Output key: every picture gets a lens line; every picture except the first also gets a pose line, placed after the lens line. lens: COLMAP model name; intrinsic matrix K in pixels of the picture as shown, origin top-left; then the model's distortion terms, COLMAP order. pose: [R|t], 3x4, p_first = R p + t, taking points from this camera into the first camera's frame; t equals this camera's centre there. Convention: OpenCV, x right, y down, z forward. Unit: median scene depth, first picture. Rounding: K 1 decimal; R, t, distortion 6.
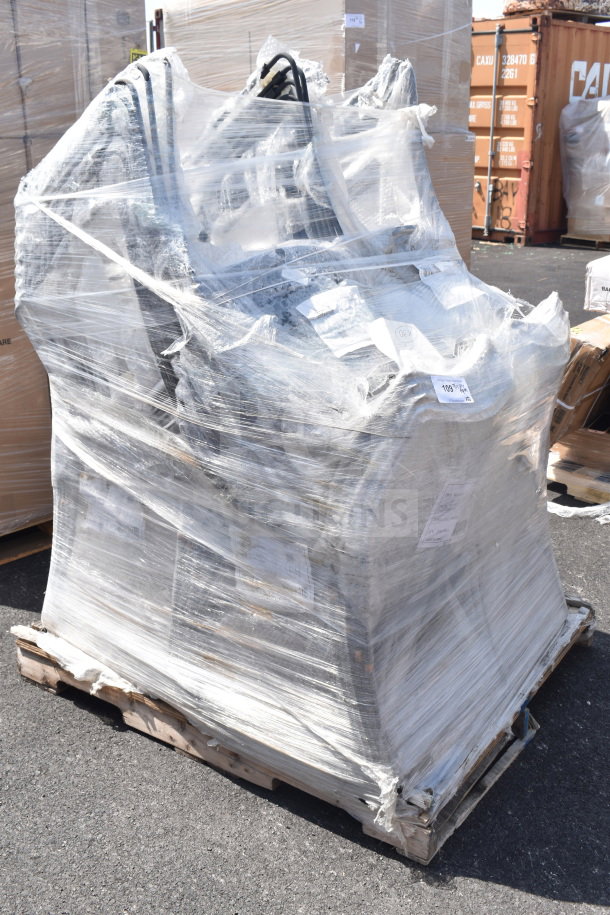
lens RADIAL K [[929.1, 0, 305.0], [0, 929.1, 457.5], [0, 0, 1]] dist [0.009011, 0.012340]
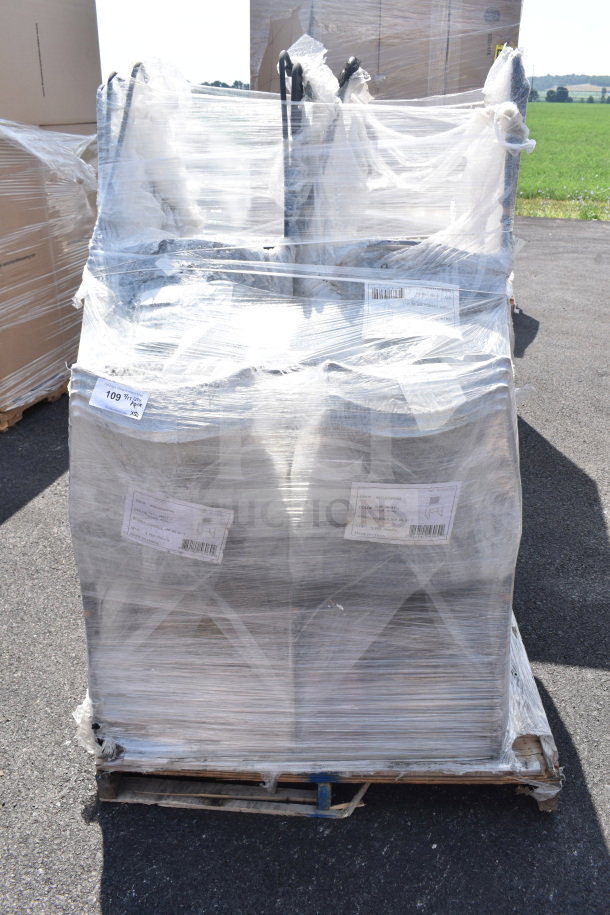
lens RADIAL K [[753.0, 0, 305.0], [0, 753.0, 457.5], [0, 0, 1]] dist [-0.016402, -0.006147]
pose [[0.537824, 0.358655, -0.762963, 0.821892], [-0.291077, 0.928340, 0.231211, -0.235645], [0.791214, 0.097730, 0.603679, 0.615503]]
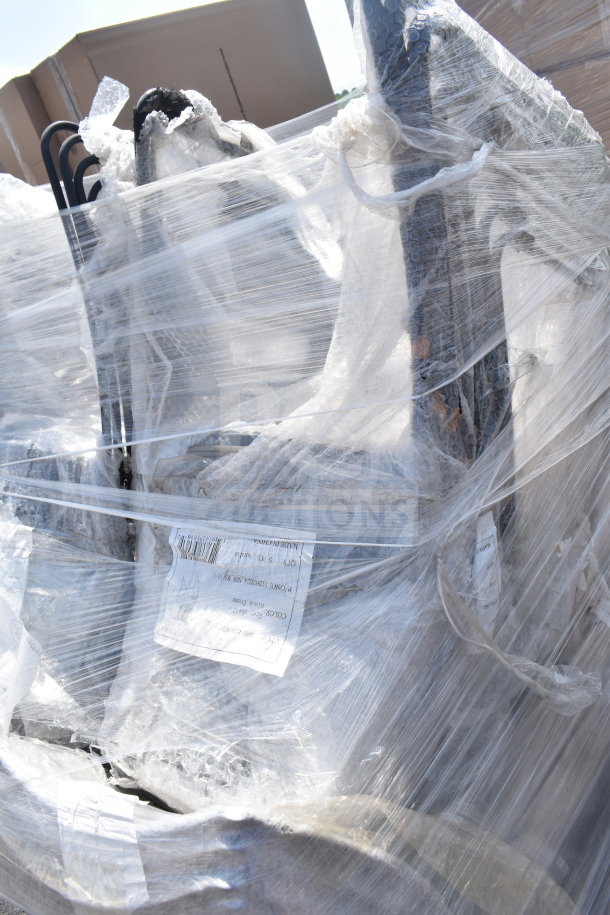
lens RADIAL K [[776.8, 0, 305.0], [0, 776.8, 457.5], [0, 0, 1]] dist [-0.004109, -0.006805]
pose [[-0.006312, 0.402900, -0.915222, 0.550942], [-0.015070, 0.915098, 0.402950, -0.469710], [0.999867, 0.016336, 0.000296, 1.241994]]
